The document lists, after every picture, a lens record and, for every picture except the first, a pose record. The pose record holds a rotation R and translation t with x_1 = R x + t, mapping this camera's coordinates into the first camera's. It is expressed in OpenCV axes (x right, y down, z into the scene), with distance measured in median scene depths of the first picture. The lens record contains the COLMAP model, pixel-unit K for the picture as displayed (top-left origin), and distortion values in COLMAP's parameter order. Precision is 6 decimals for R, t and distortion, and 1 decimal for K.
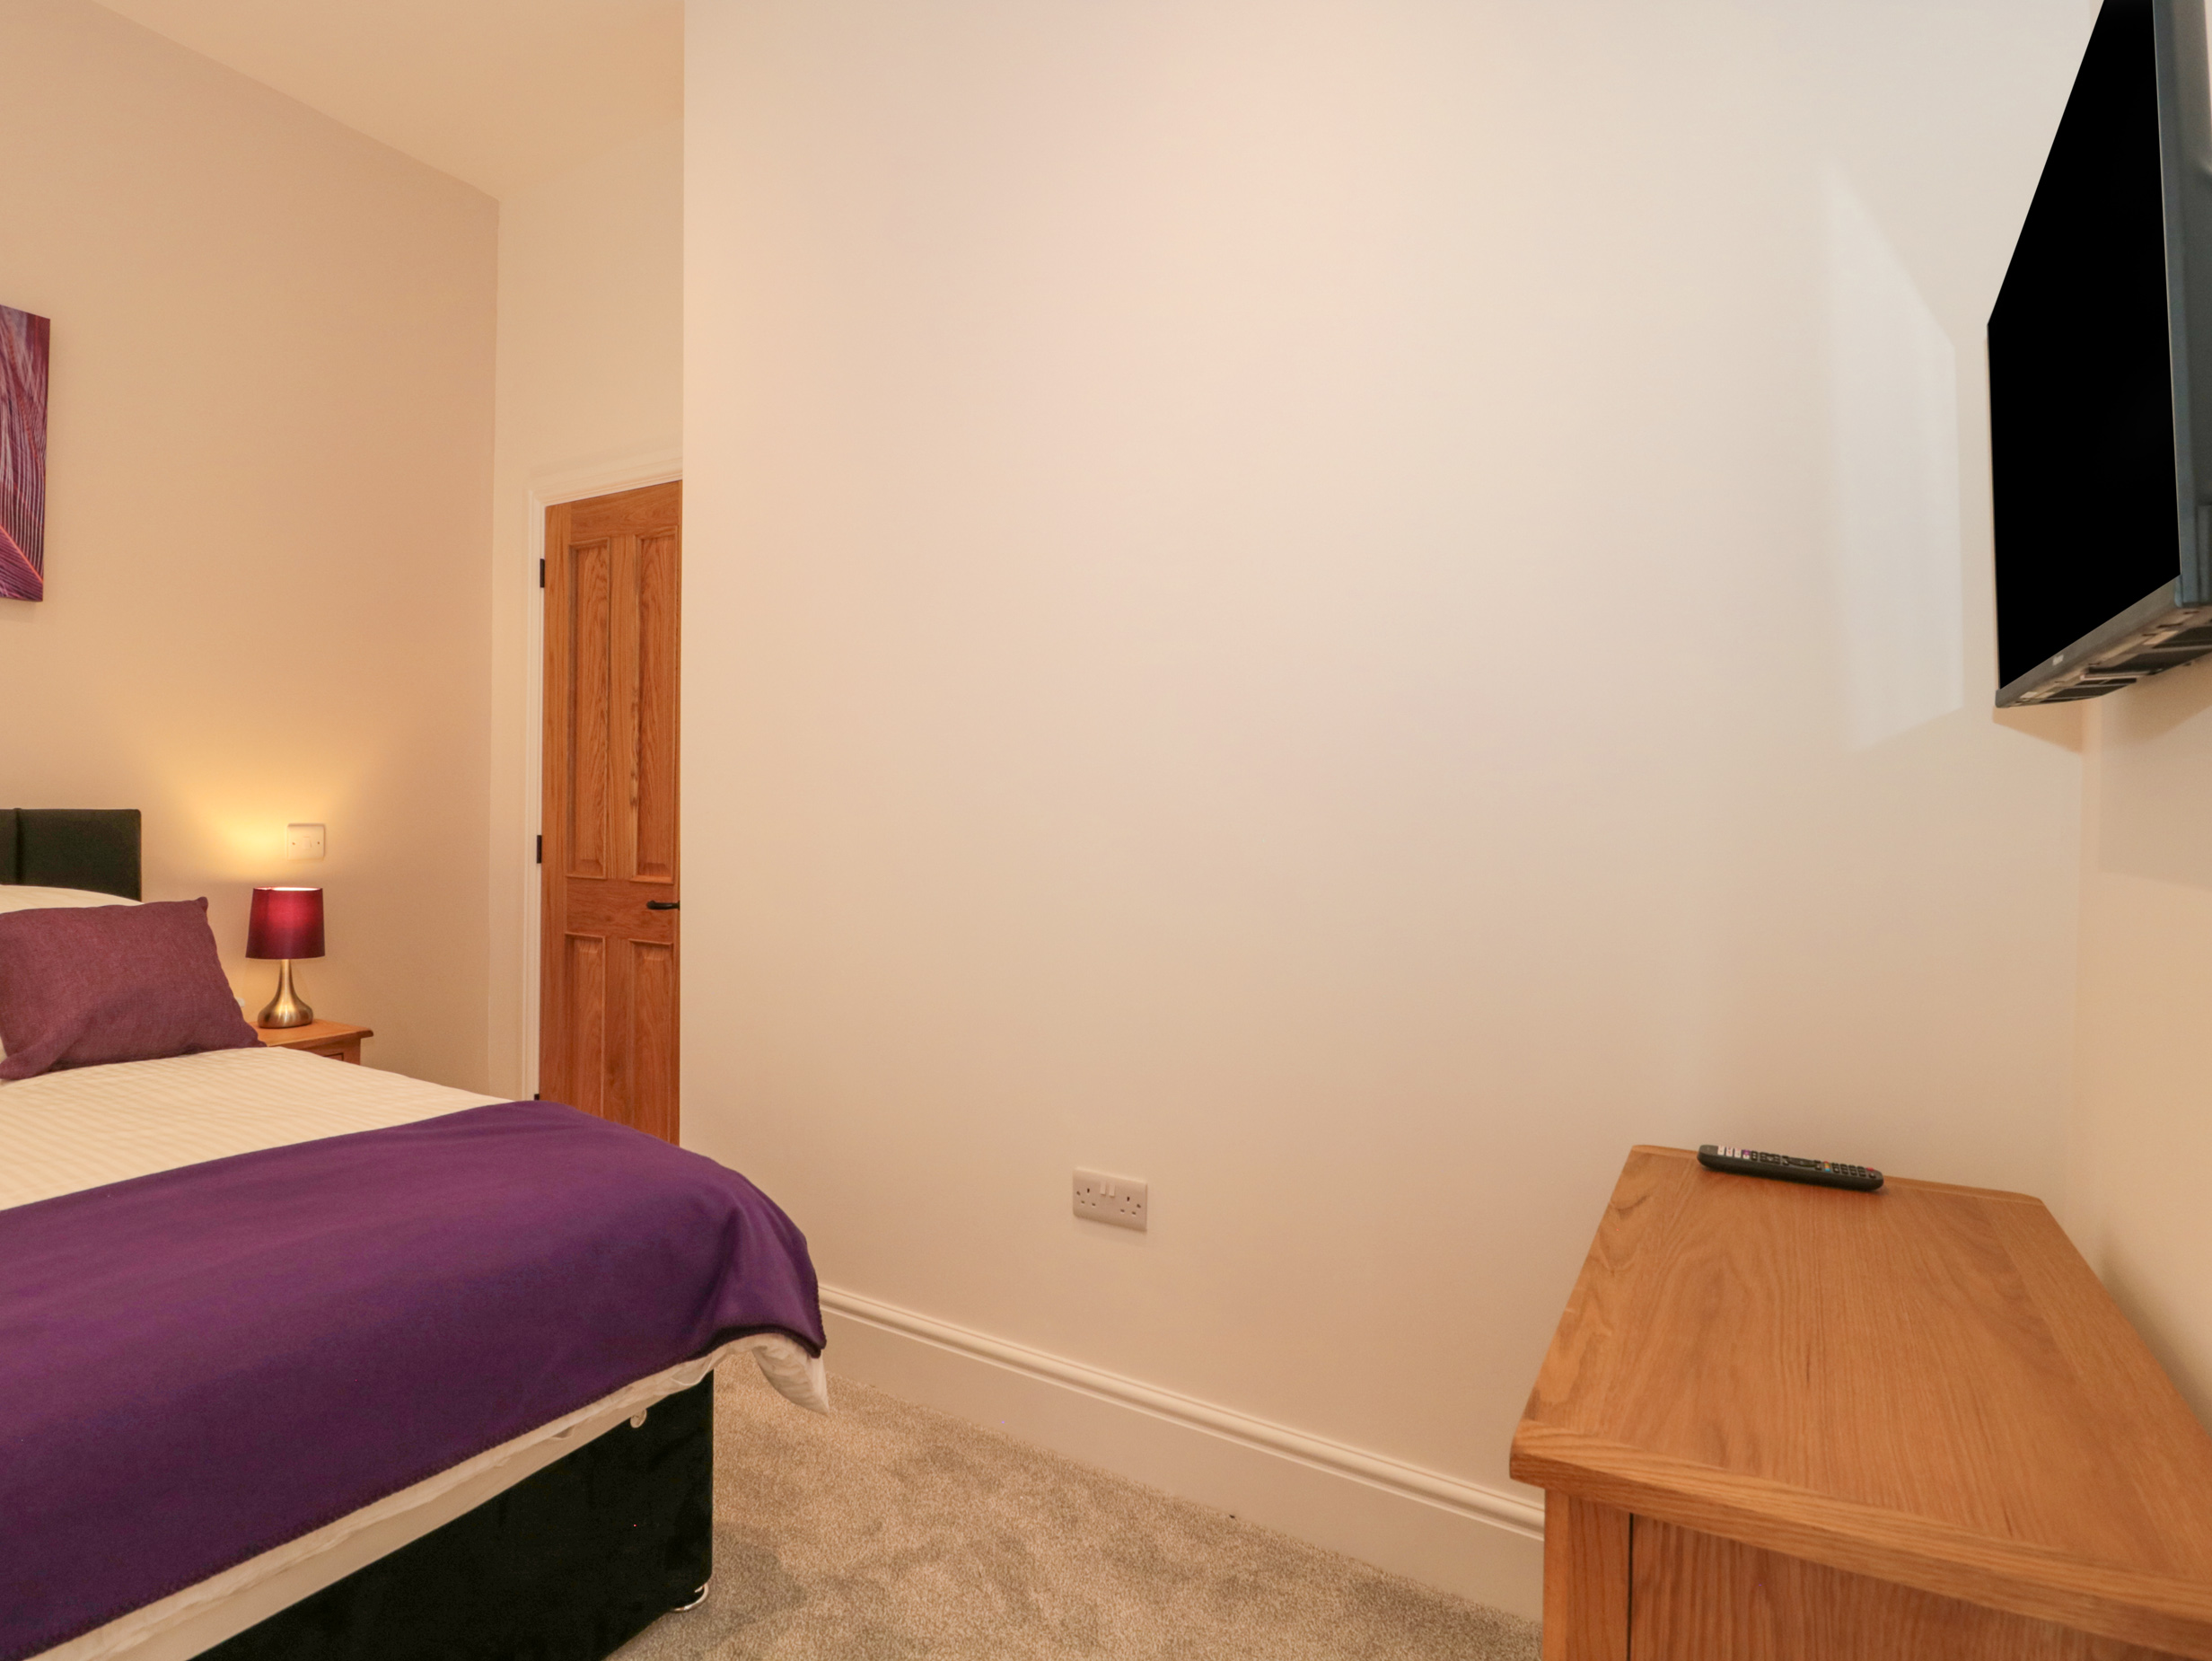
lens RADIAL K [[1178.5, 0, 1107.0], [0, 1178.5, 829.6], [0, 0, 1]] dist [-0.000259, -0.011657]
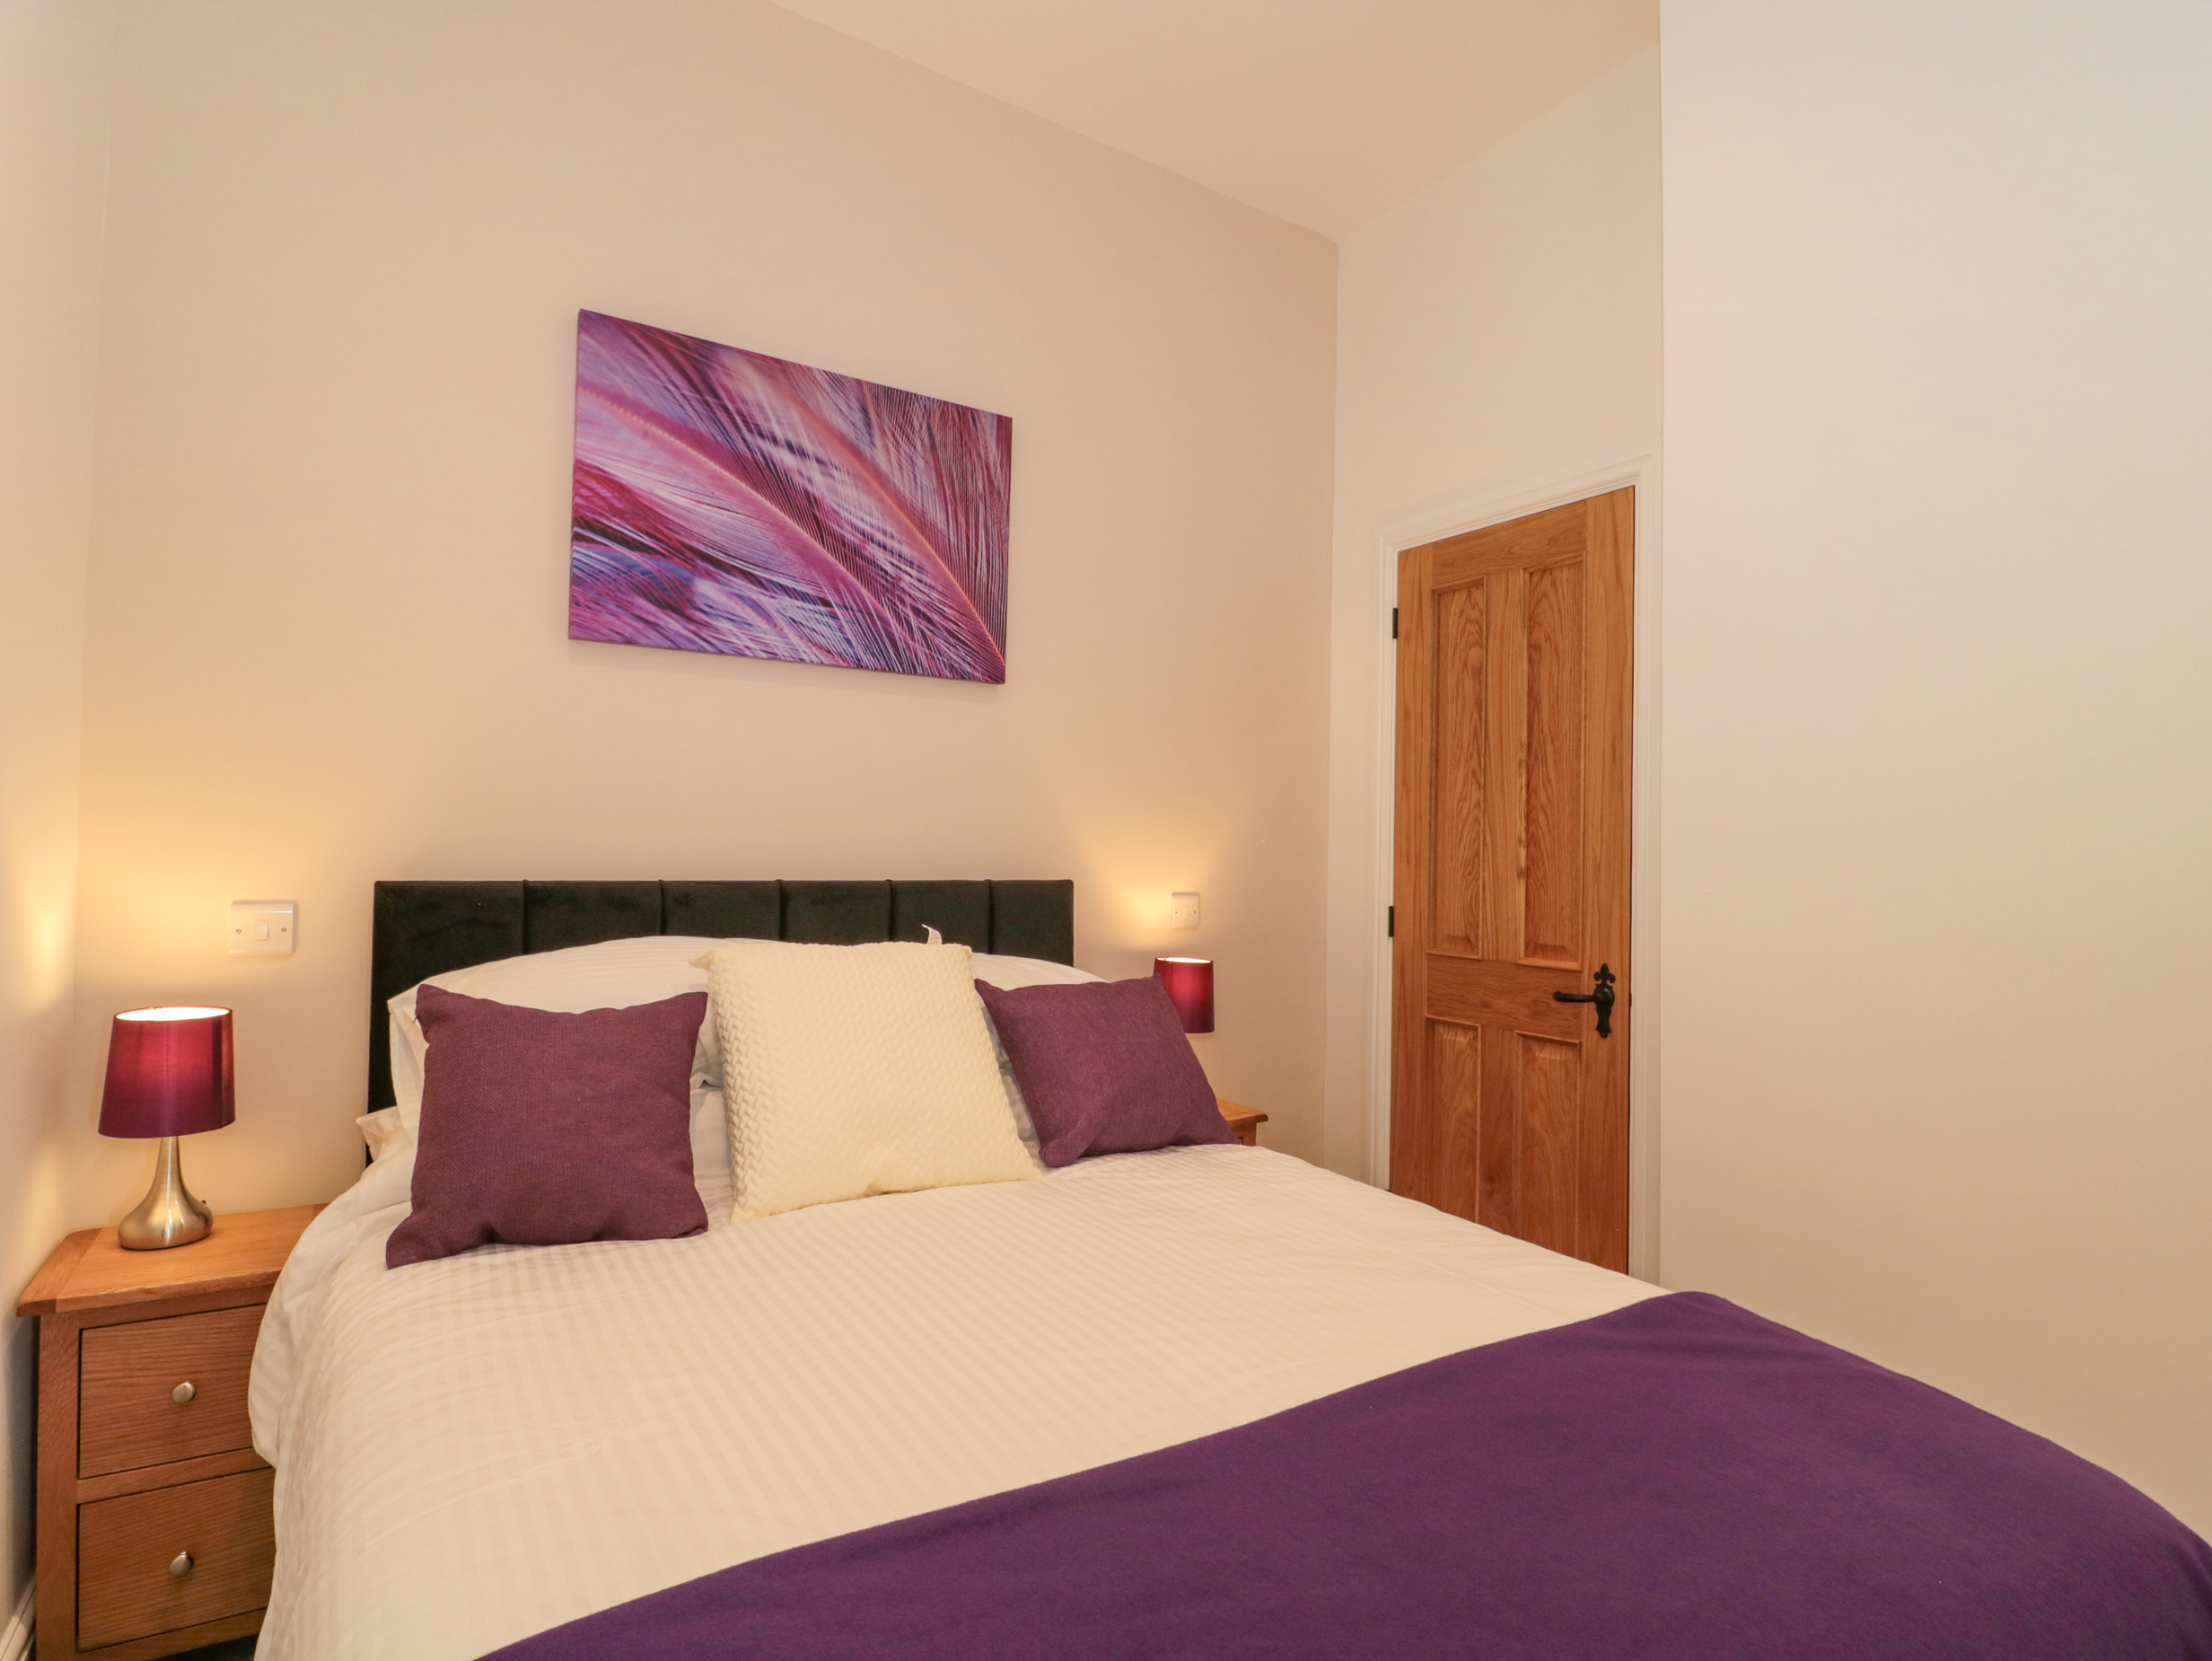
lens RADIAL K [[1178.5, 0, 1092.0], [0, 1178.5, 827.0], [0, 0, 1]] dist [-0.000259, -0.011657]
pose [[0.880657, -0.008932, -0.473670, -0.268464], [-0.011662, 0.999111, -0.040522, -0.018193], [0.473611, 0.041210, 0.879770, 0.082460]]
